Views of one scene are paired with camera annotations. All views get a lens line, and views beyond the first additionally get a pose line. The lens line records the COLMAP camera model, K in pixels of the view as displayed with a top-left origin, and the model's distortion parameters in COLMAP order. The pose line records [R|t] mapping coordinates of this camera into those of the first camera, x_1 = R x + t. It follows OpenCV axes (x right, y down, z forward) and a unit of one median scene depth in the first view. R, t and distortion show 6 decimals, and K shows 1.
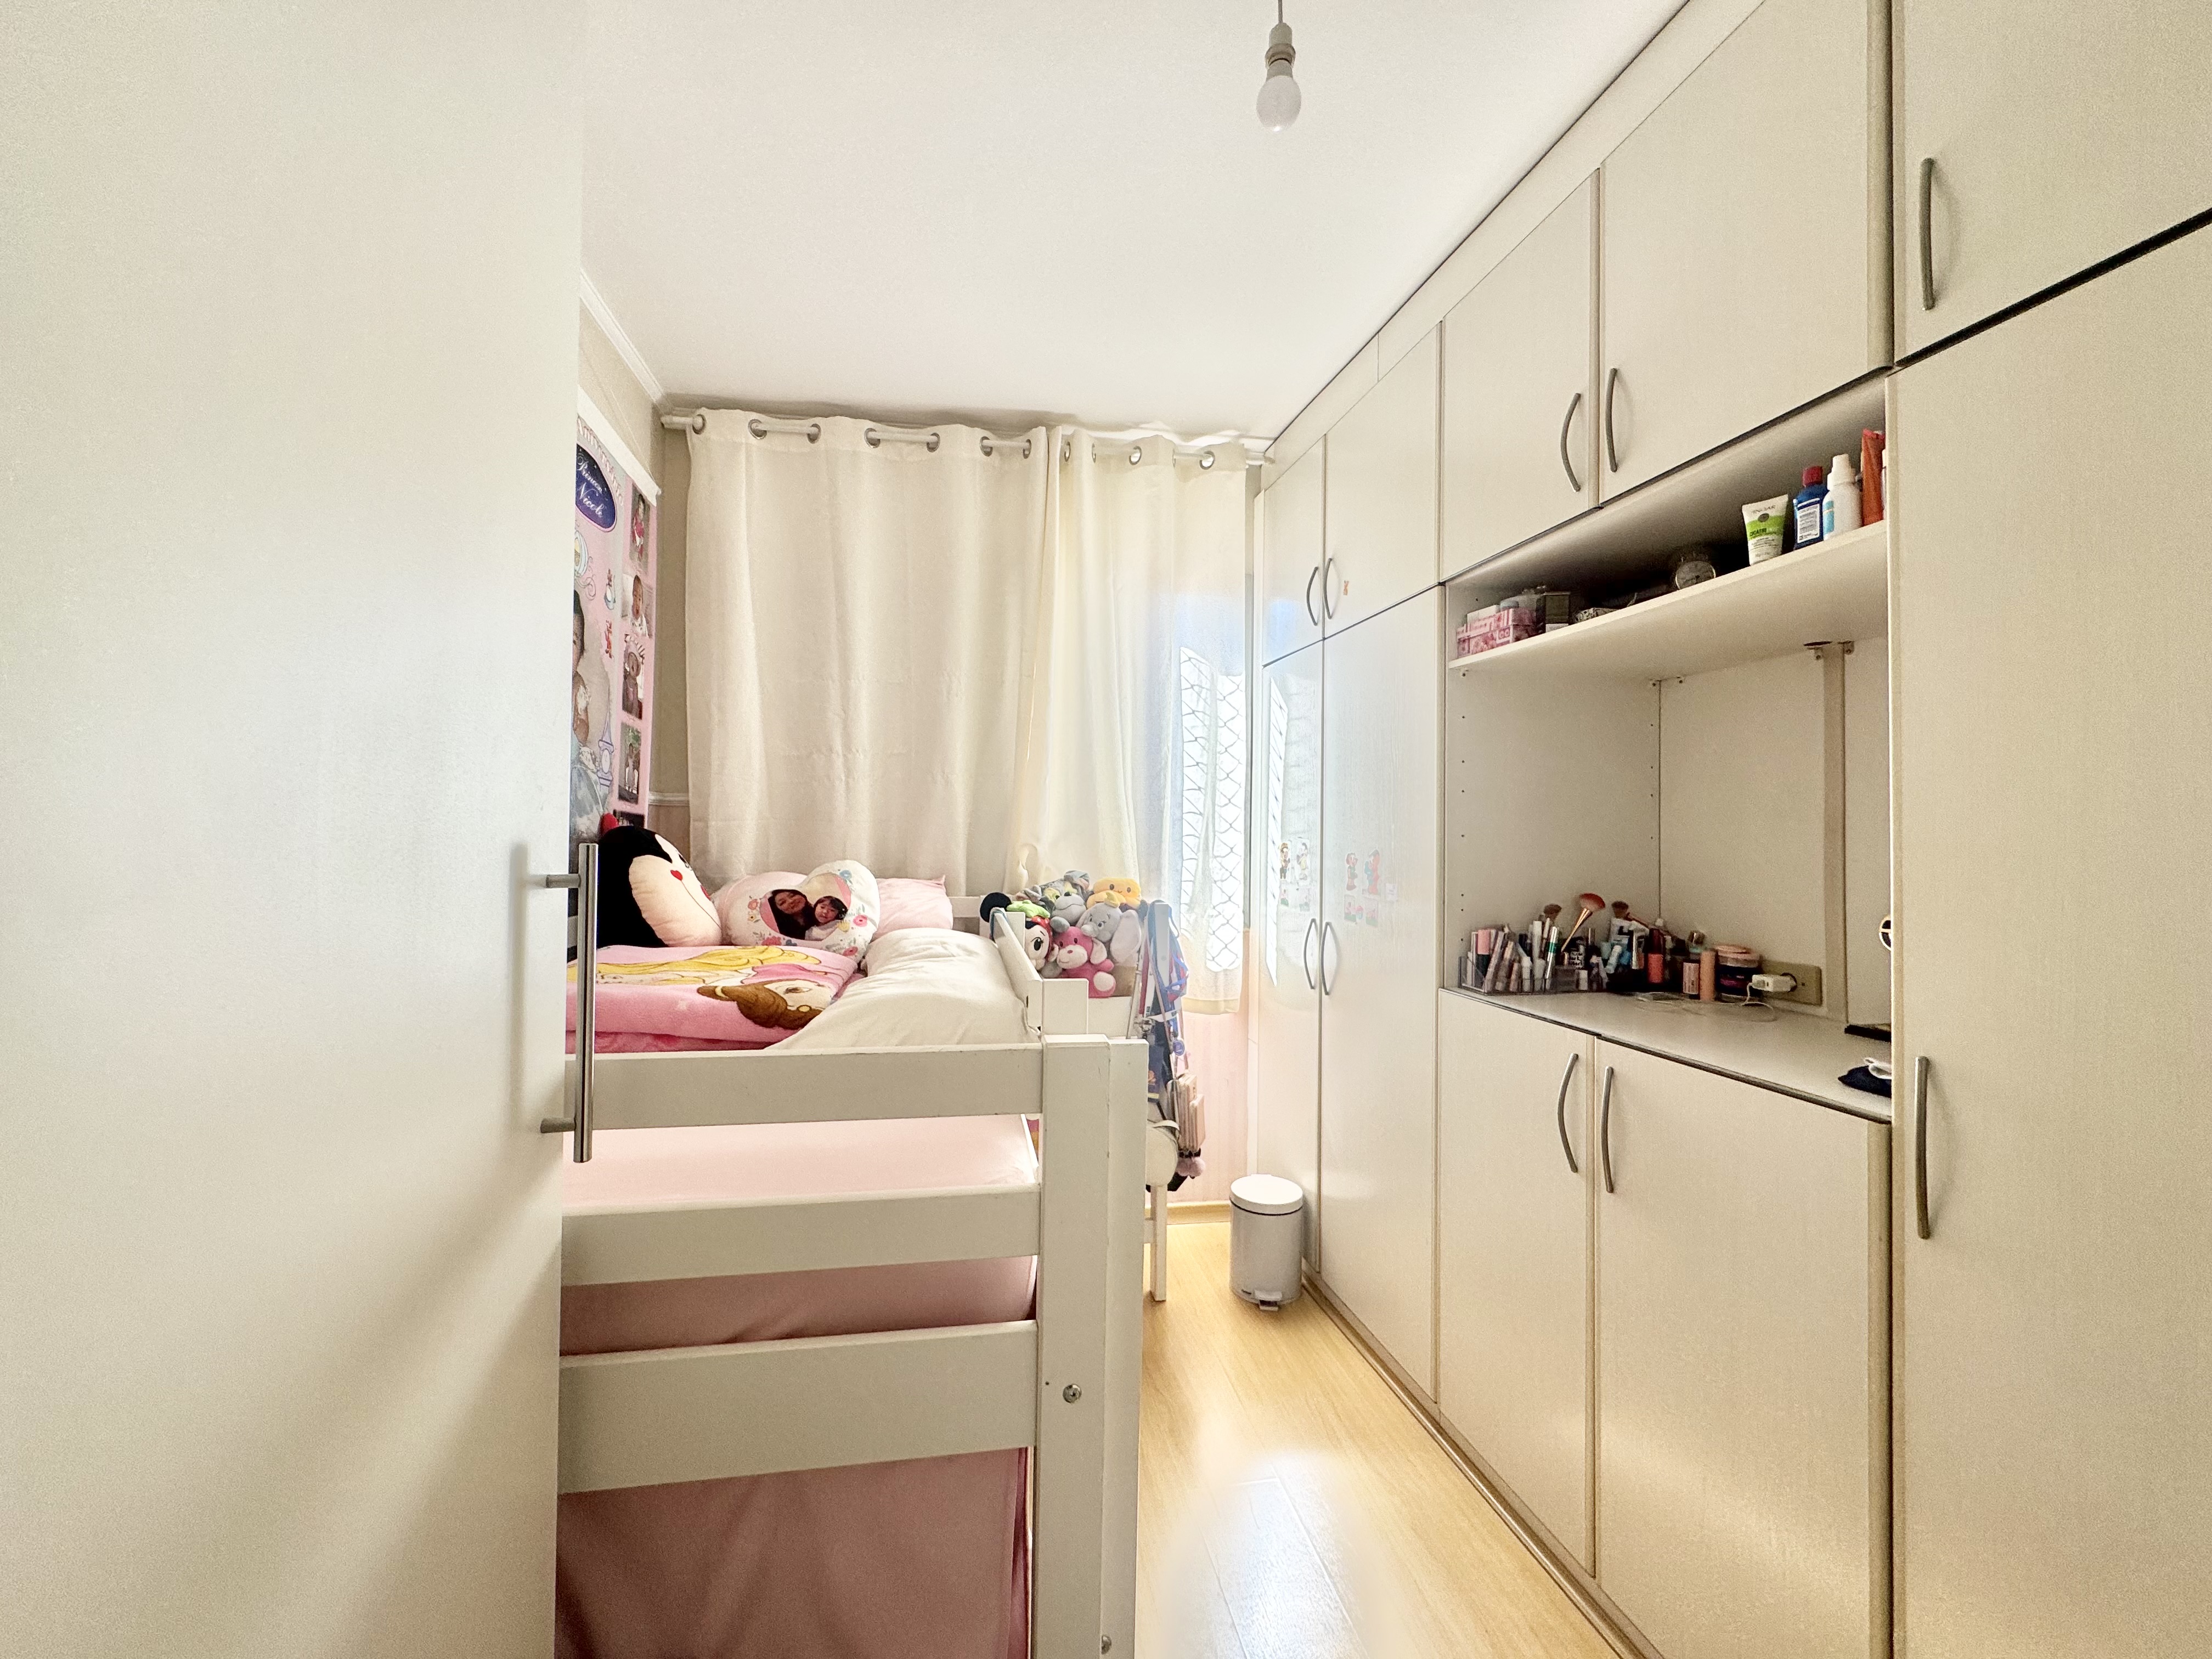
lens RADIAL K [[883.4, 0, 1105.1], [0, 883.4, 825.7], [0, 0, 1]] dist [-0.000470, 0.000505]
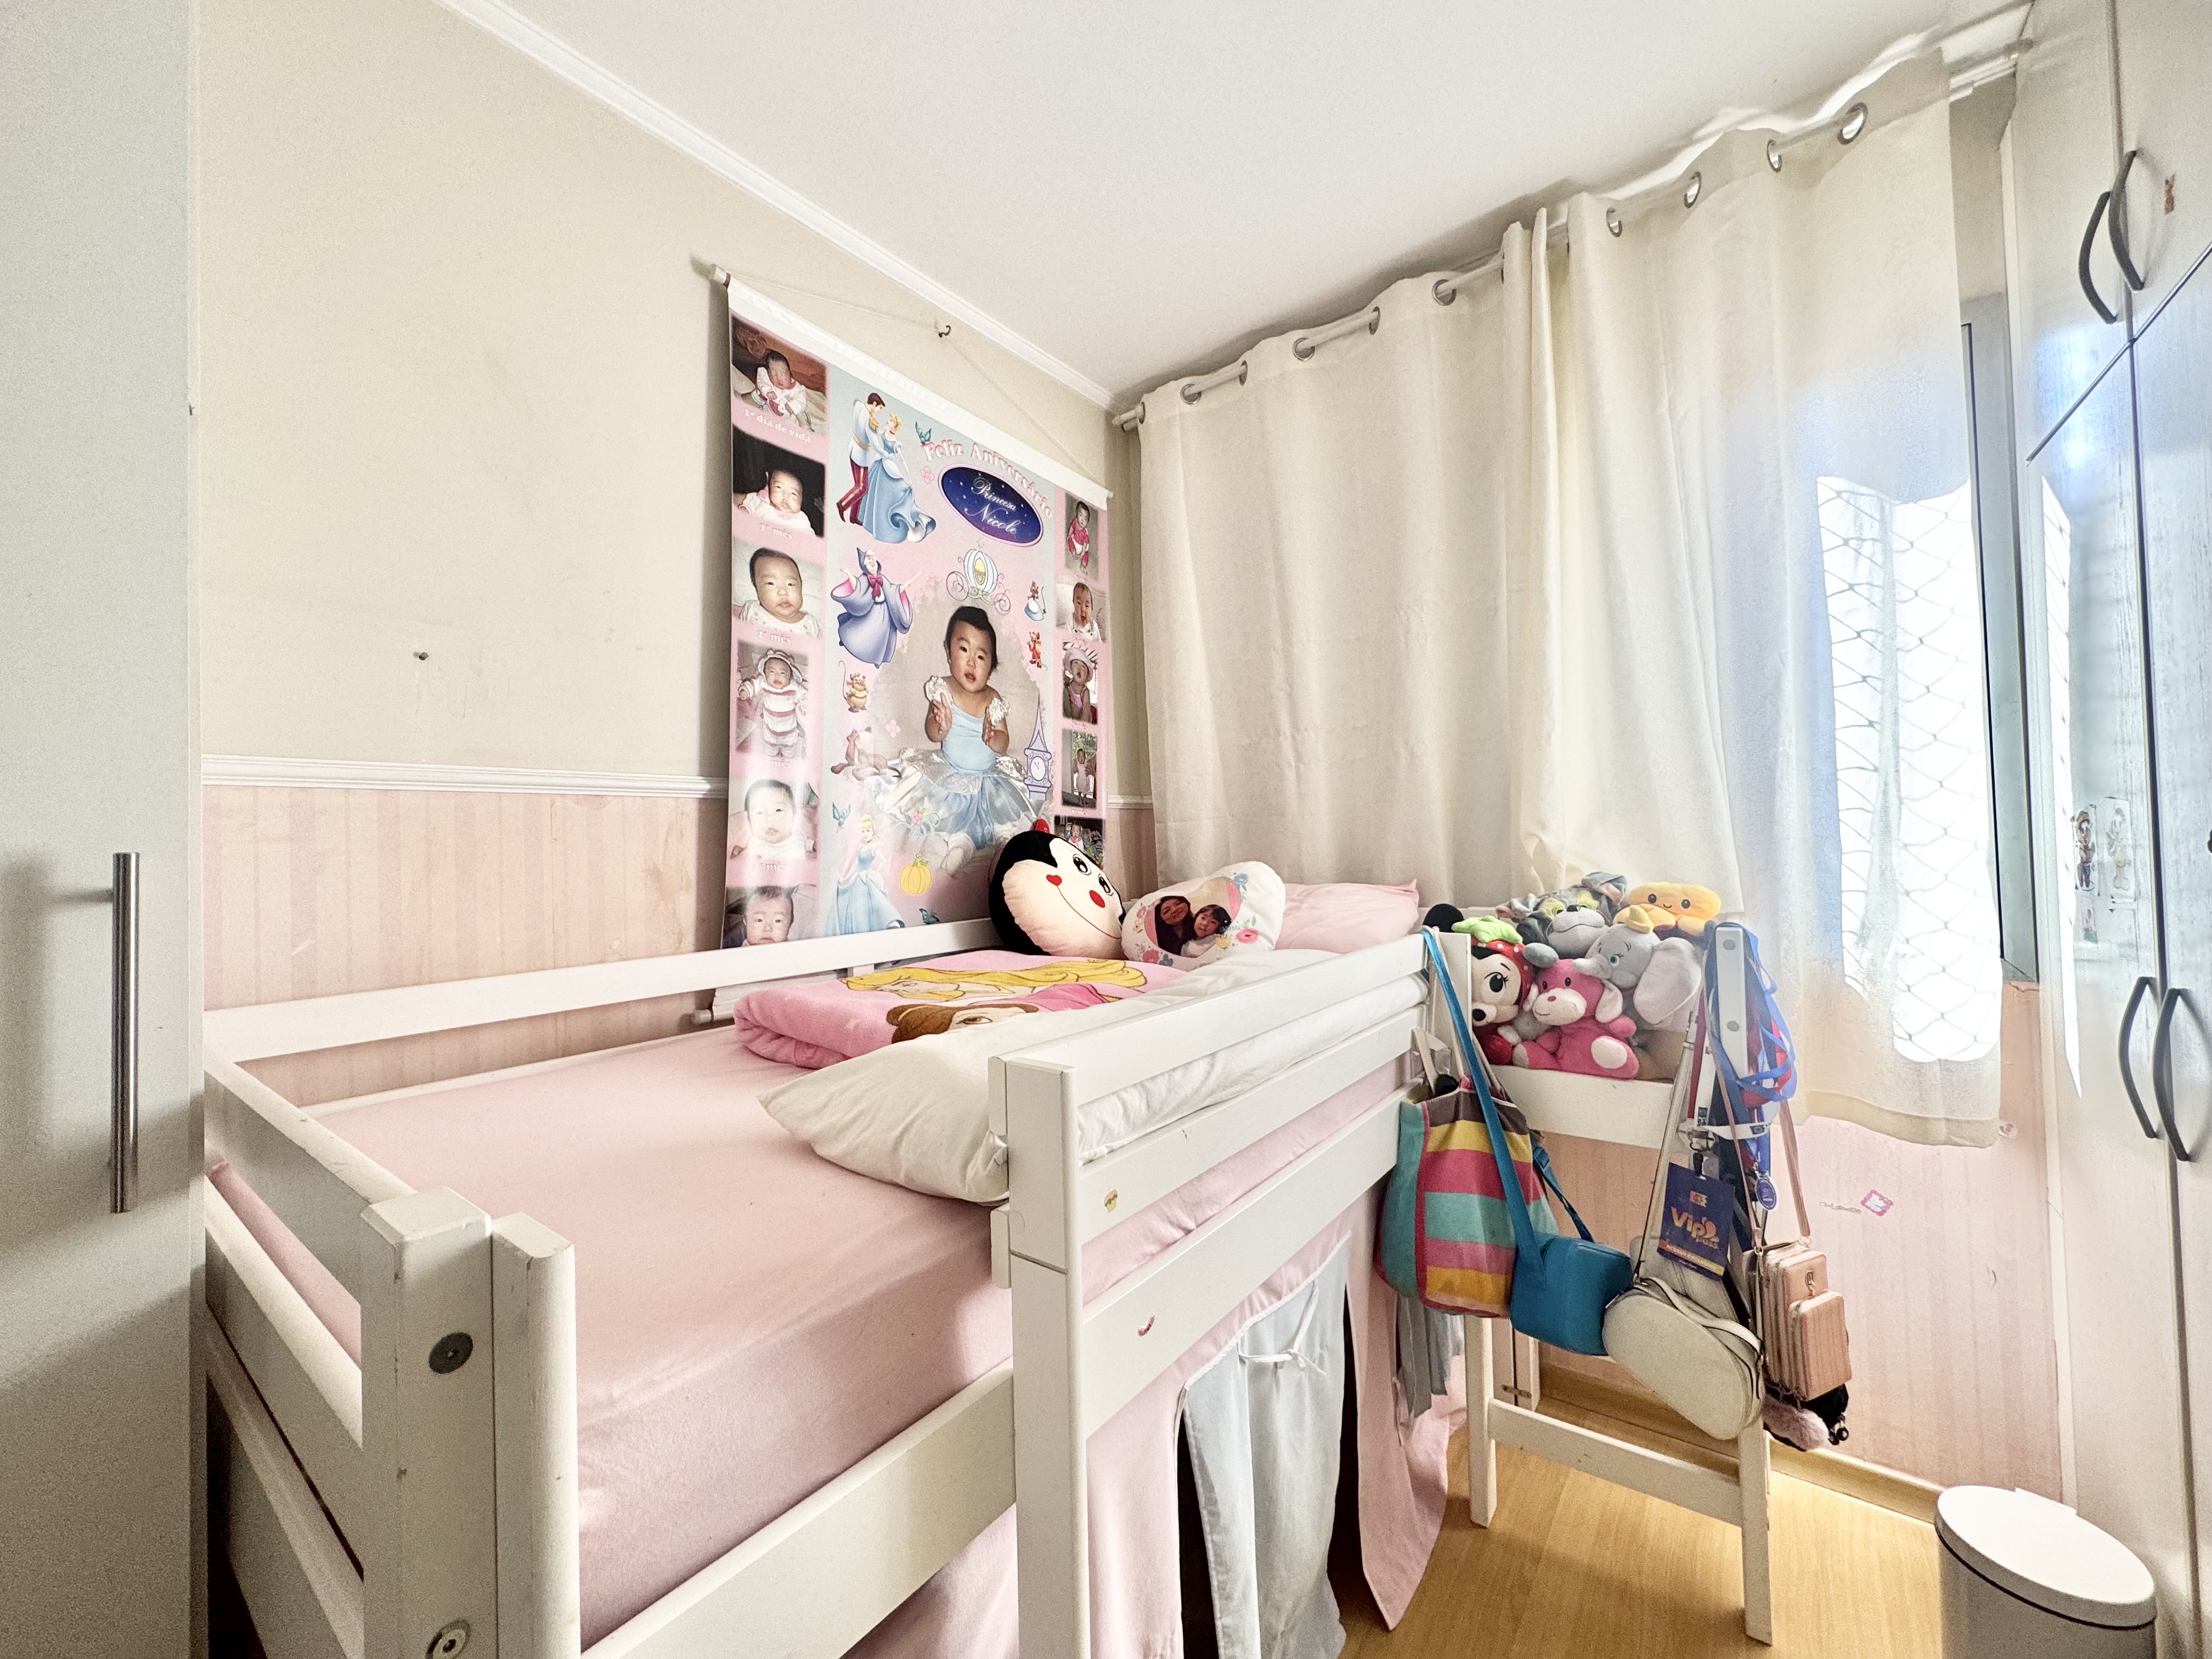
lens RADIAL K [[883.4, 0, 1105.1], [0, 883.4, 825.7], [0, 0, 1]] dist [-0.000470, 0.000505]
pose [[0.681031, -0.044600, -0.730895, 0.210522], [0.043302, 0.998850, -0.020603, 0.015929], [0.730973, -0.017618, 0.682179, 0.319903]]
